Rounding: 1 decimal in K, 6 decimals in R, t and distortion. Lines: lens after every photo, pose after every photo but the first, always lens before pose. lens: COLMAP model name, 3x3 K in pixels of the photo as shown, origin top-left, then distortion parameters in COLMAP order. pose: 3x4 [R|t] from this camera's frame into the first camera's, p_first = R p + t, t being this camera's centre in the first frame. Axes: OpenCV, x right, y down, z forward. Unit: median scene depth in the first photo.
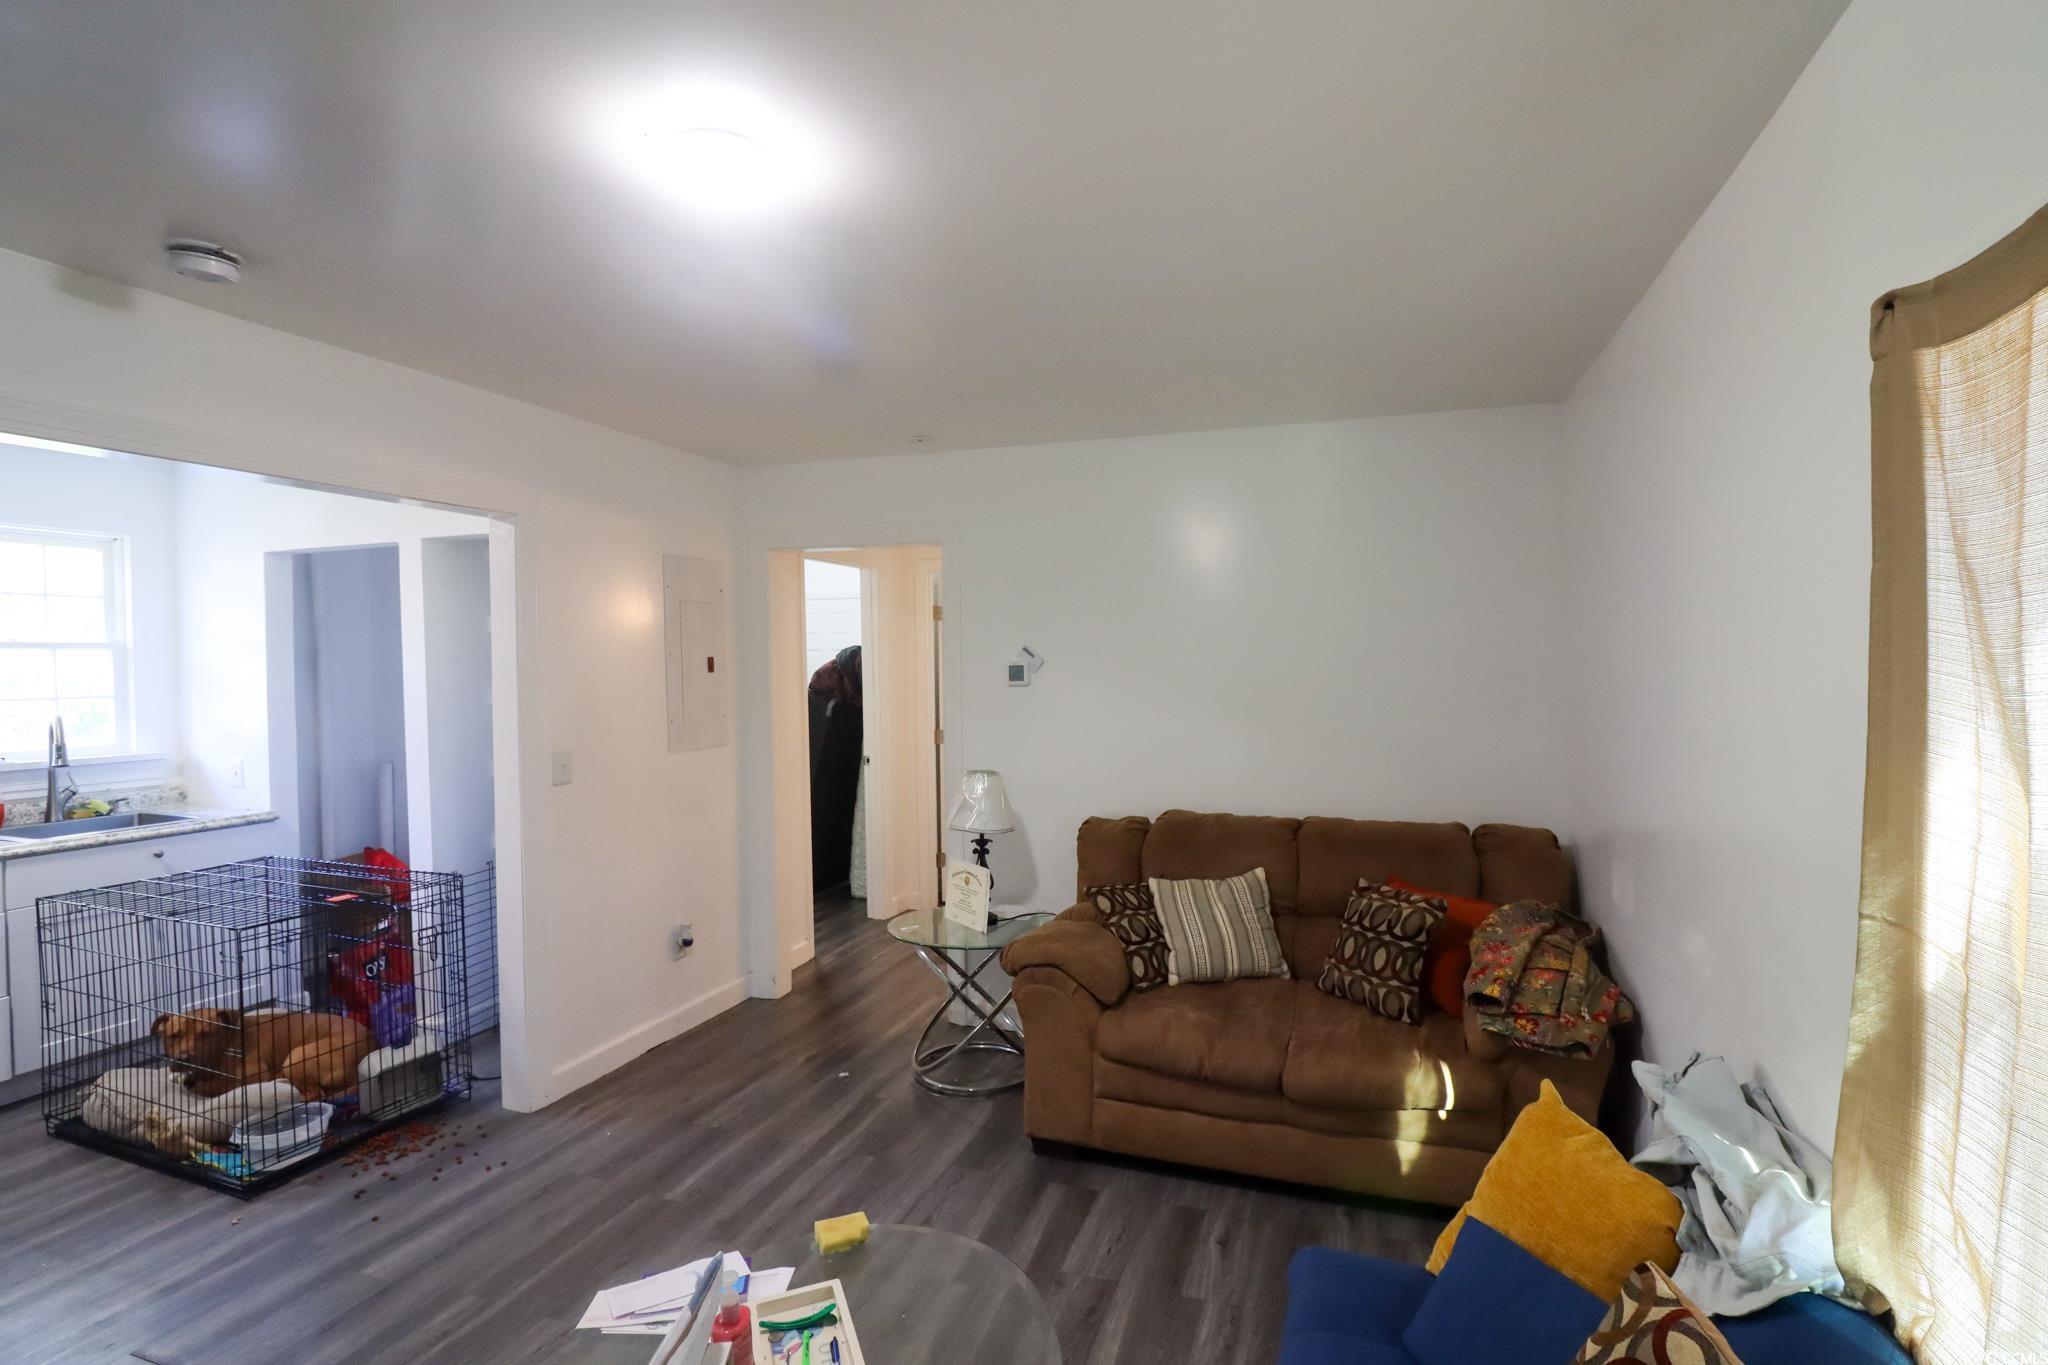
lens RADIAL K [[1003.9, 0, 1033.8], [0, 1003.9, 684.0], [0, 0, 1]] dist [0.016300, -0.014718]
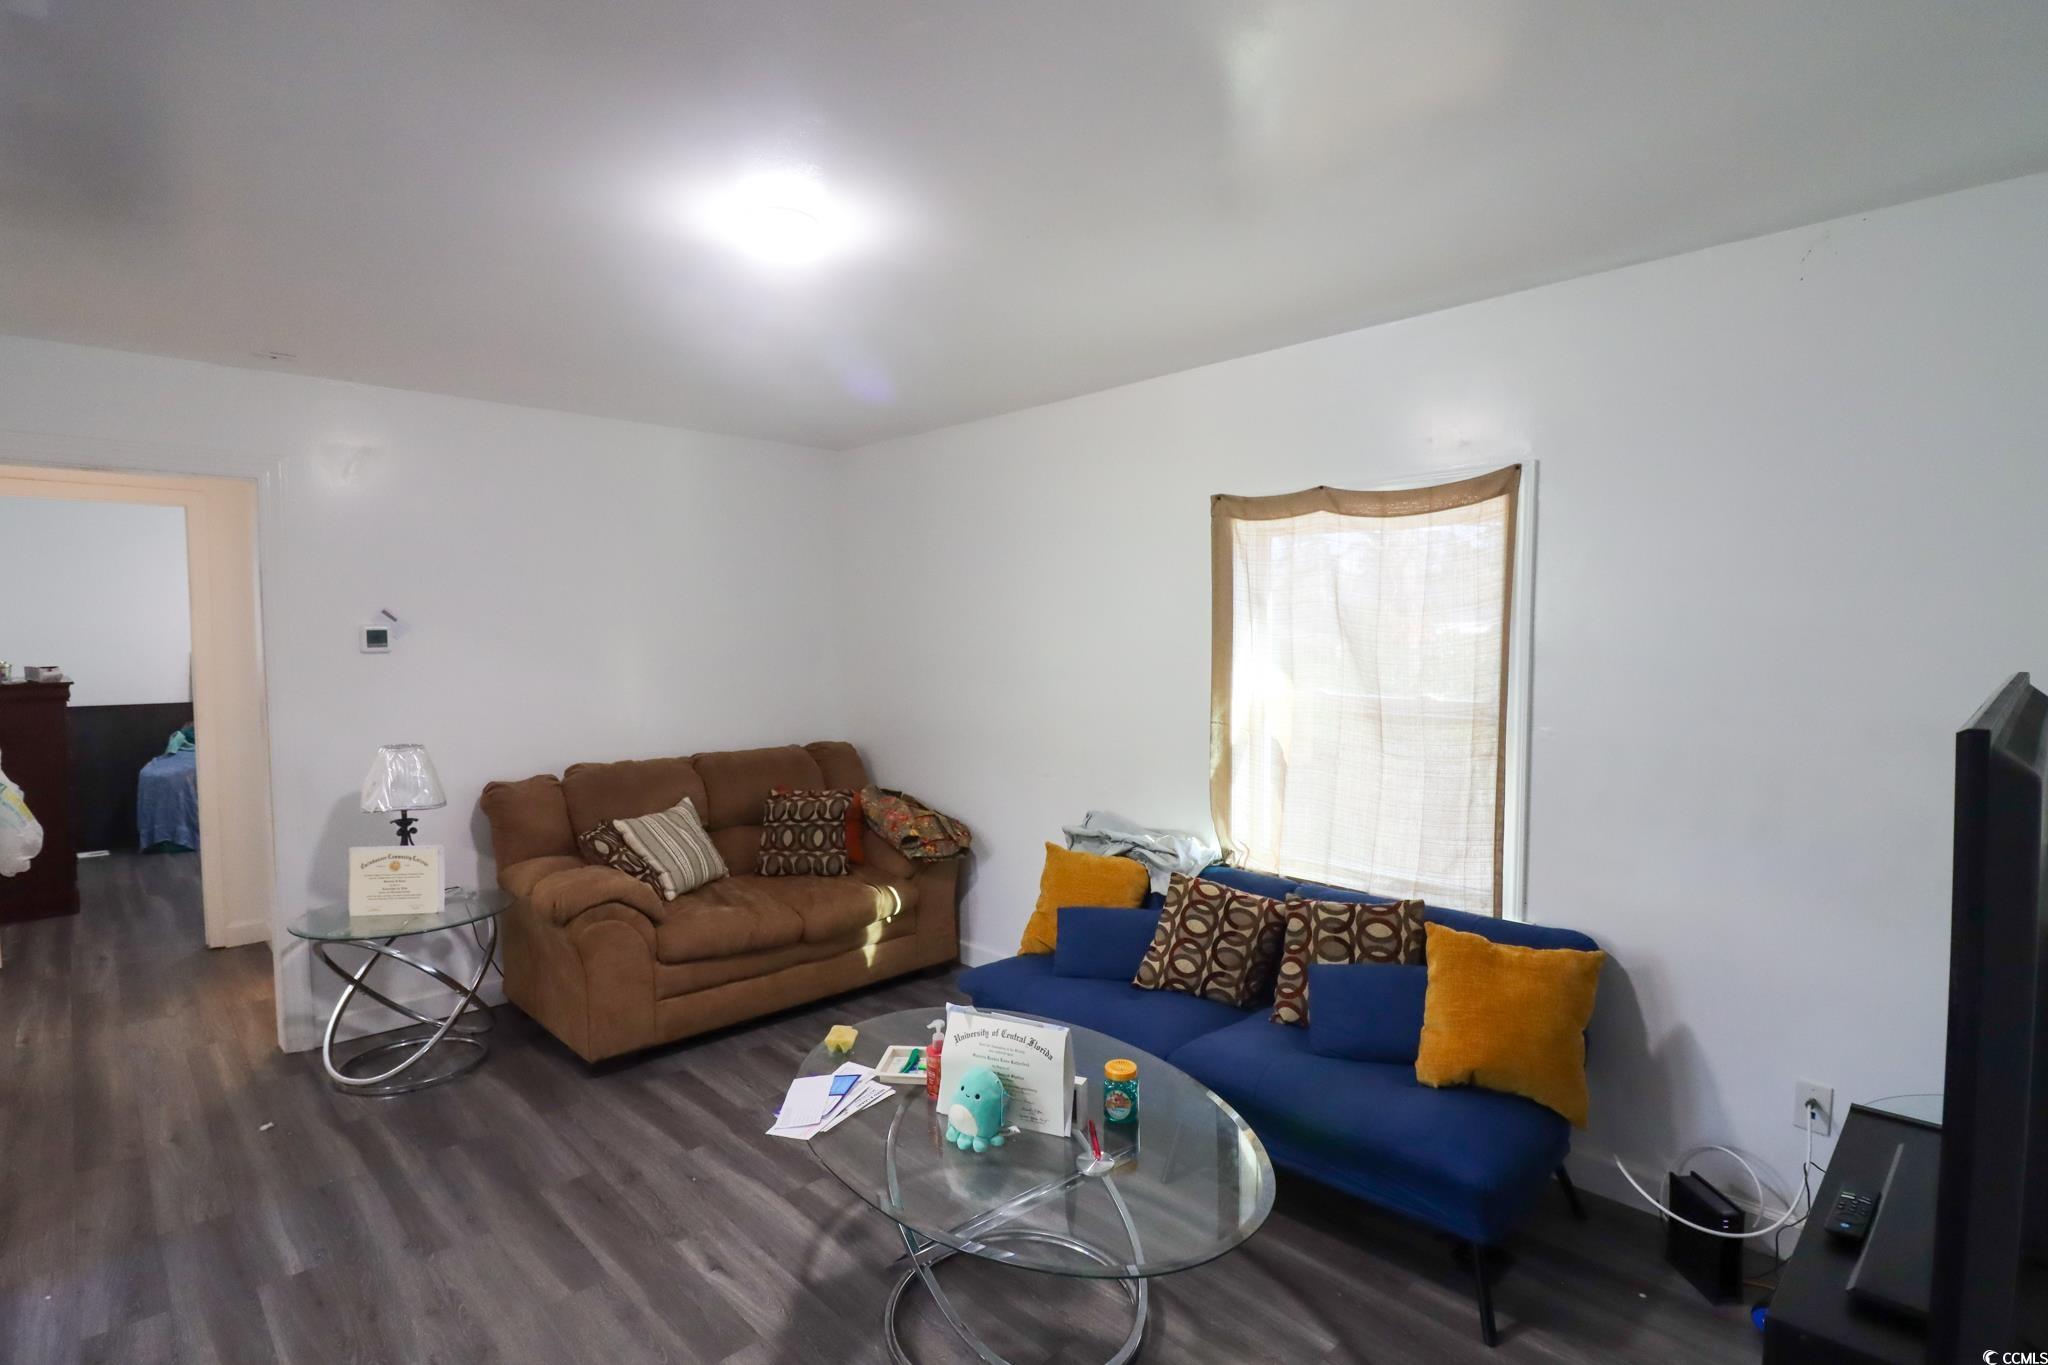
lens RADIAL K [[1003.9, 0, 1033.8], [0, 1003.9, 684.0], [0, 0, 1]] dist [0.016300, -0.014718]
pose [[0.454952, -0.041595, 0.889544, -0.771152], [0.016120, 0.999130, 0.038475, 0.006264], [-0.890370, -0.003165, 0.455227, 0.083947]]
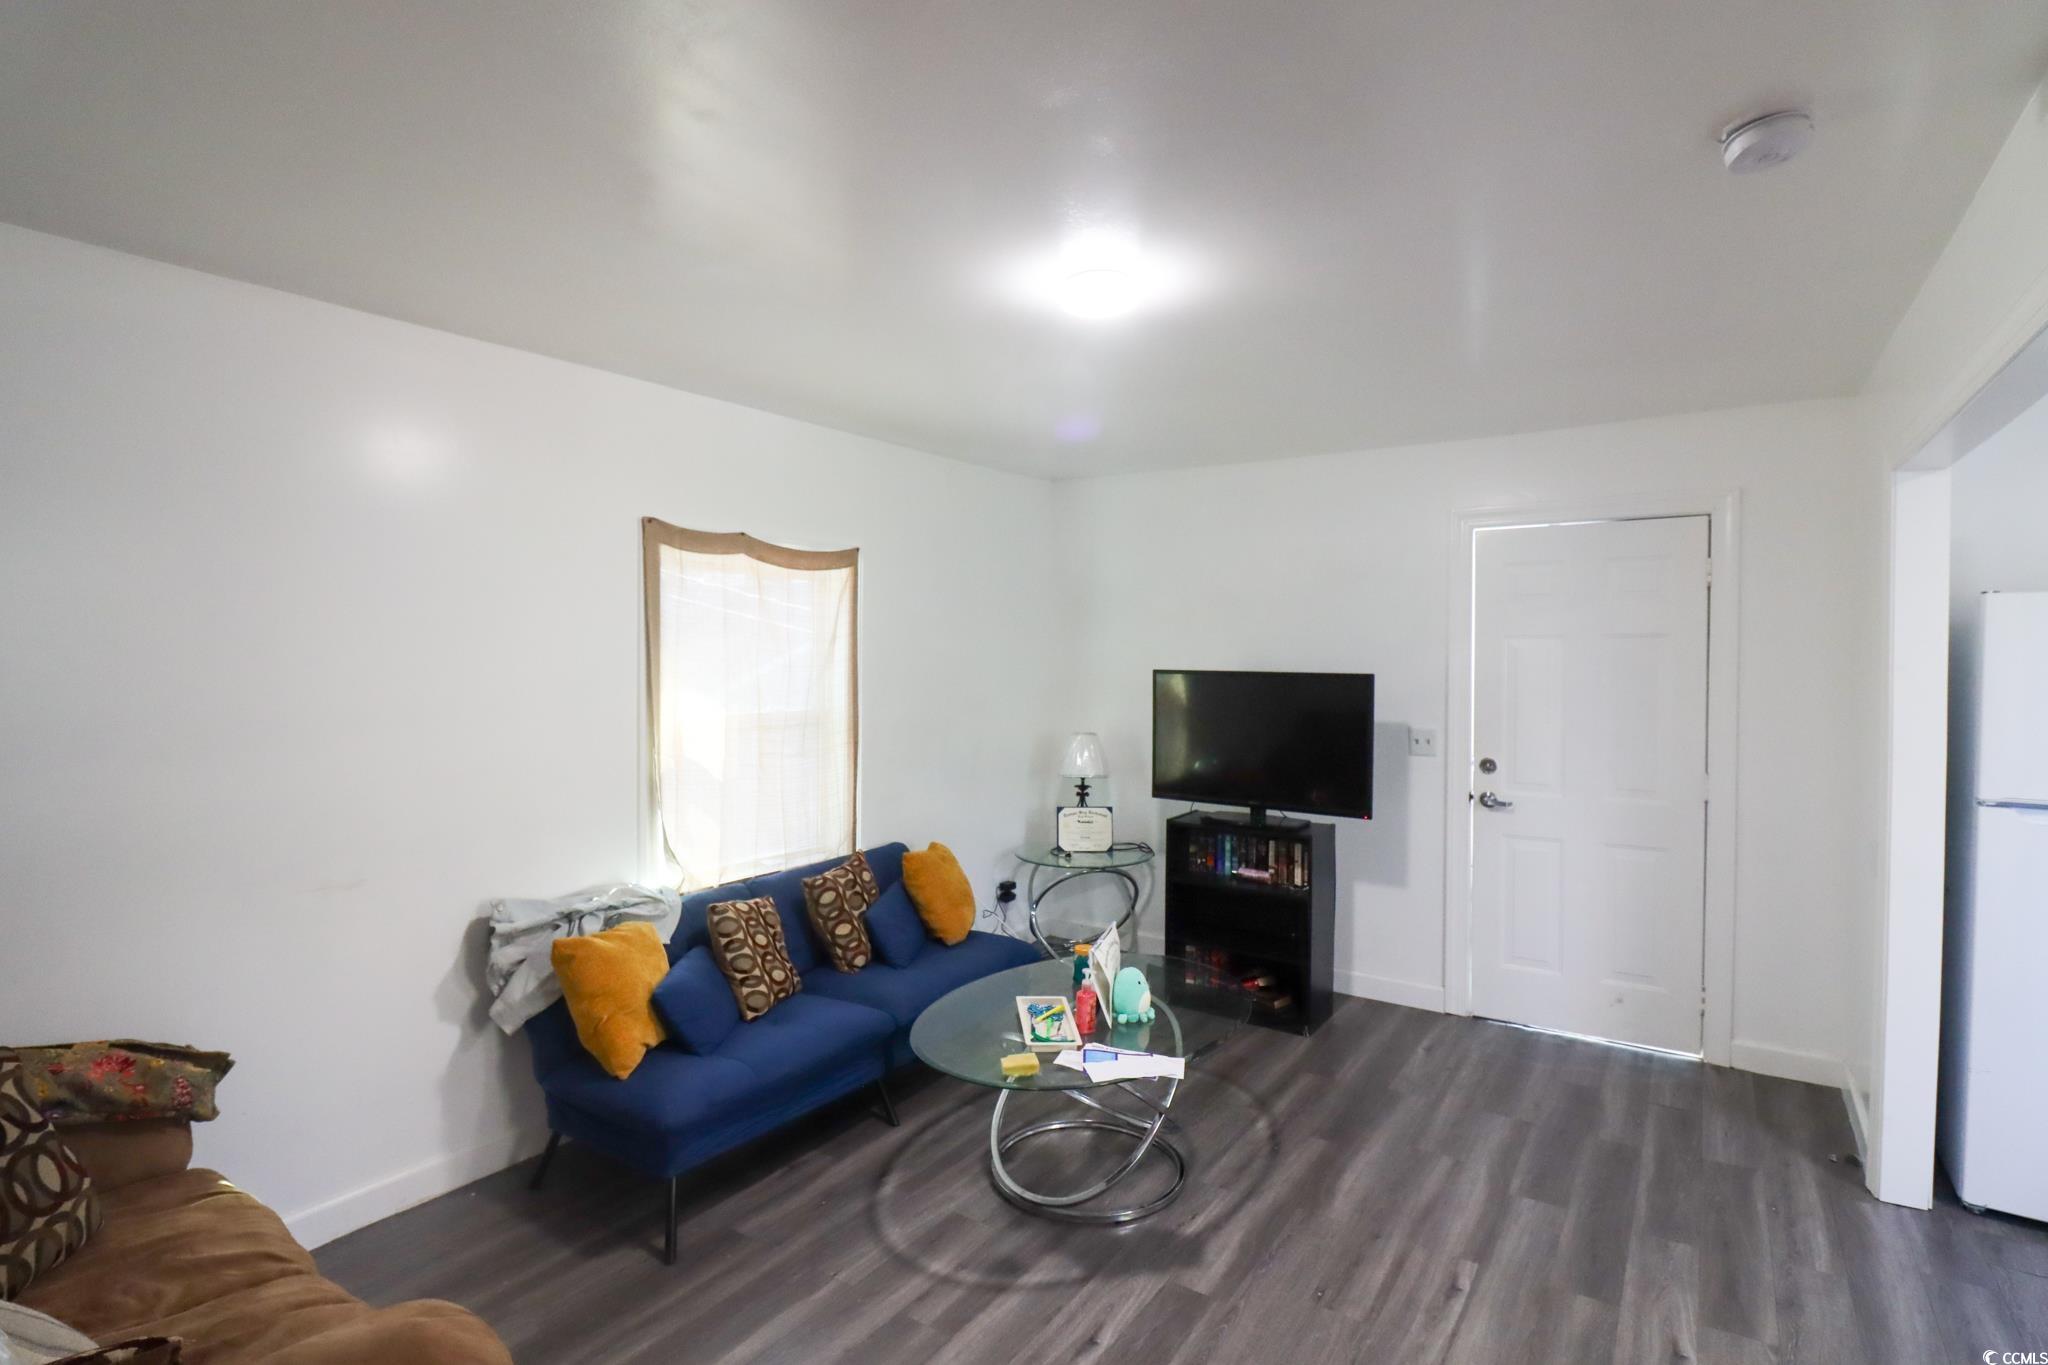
lens RADIAL K [[1003.9, 0, 1033.8], [0, 1003.9, 684.0], [0, 0, 1]] dist [0.016300, -0.014718]
pose [[-0.965159, 0.003202, 0.261645, -0.342683], [0.014972, 0.998963, 0.043004, -0.019624], [-0.261236, 0.045423, -0.964206, 1.388793]]
